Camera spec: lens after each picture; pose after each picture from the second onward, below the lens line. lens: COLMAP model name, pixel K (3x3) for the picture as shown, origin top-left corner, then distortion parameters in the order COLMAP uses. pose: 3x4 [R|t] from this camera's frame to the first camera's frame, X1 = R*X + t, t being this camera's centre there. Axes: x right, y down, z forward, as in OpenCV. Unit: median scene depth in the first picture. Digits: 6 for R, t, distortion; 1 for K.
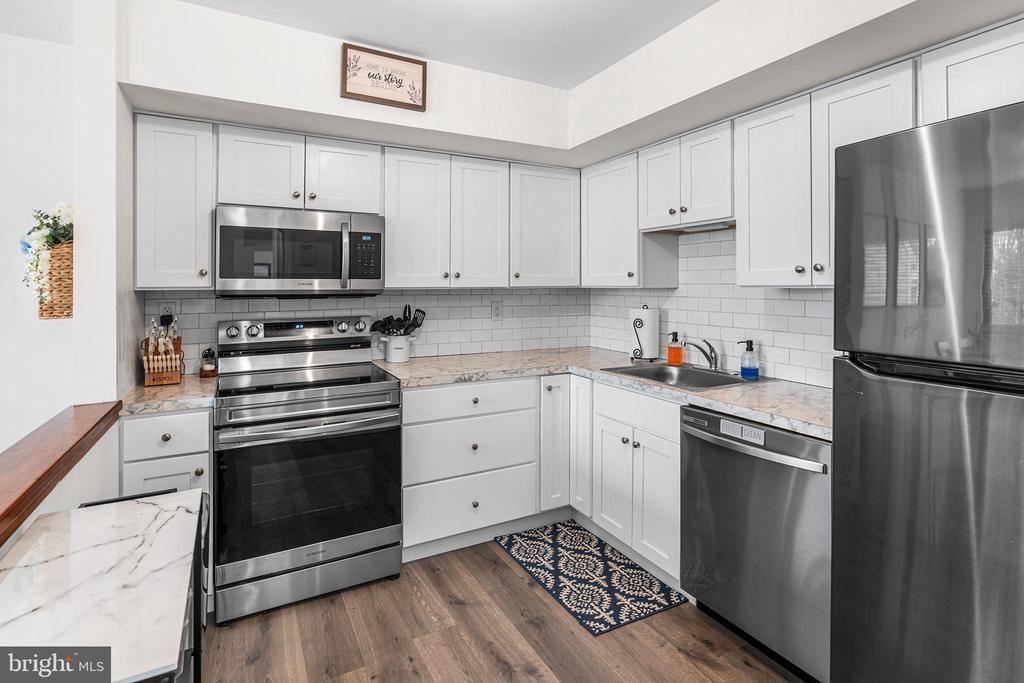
lens RADIAL K [[479.0, 0, 510.9], [0, 479.0, 286.4], [0, 0, 1]] dist [-0.002732, -0.000216]
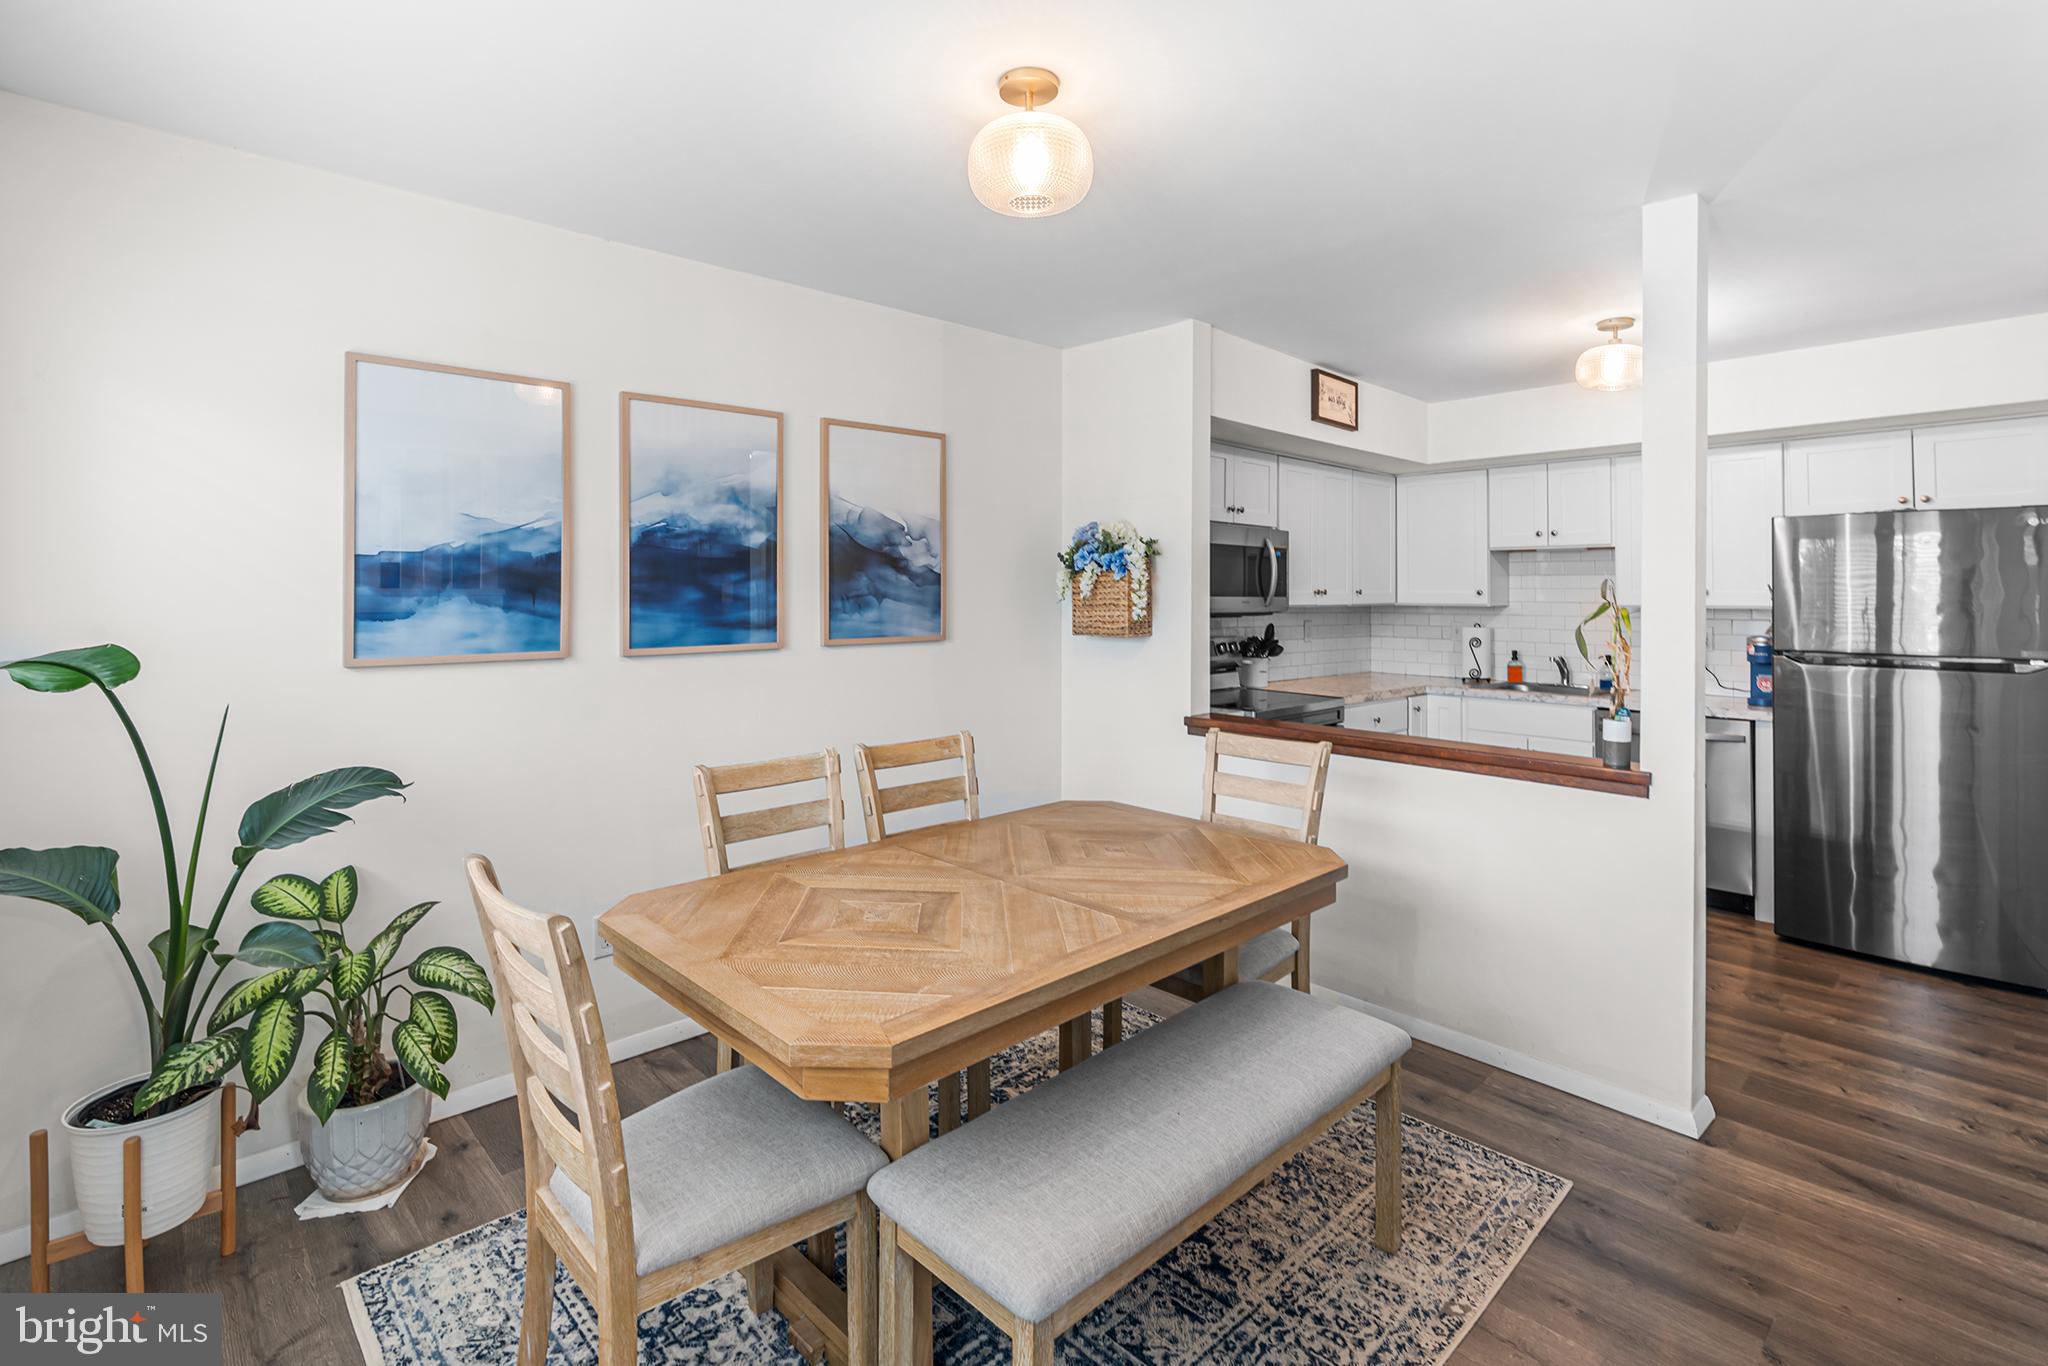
lens RADIAL K [[958.1, 0, 1021.9], [0, 958.1, 572.8], [0, 0, 1]] dist [-0.002732, -0.000216]
pose [[0.958011, 0.013098, 0.286431, -1.280931], [-0.007443, 0.999755, -0.020825, -0.018282], [-0.286633, 0.017819, 0.957875, -0.650715]]
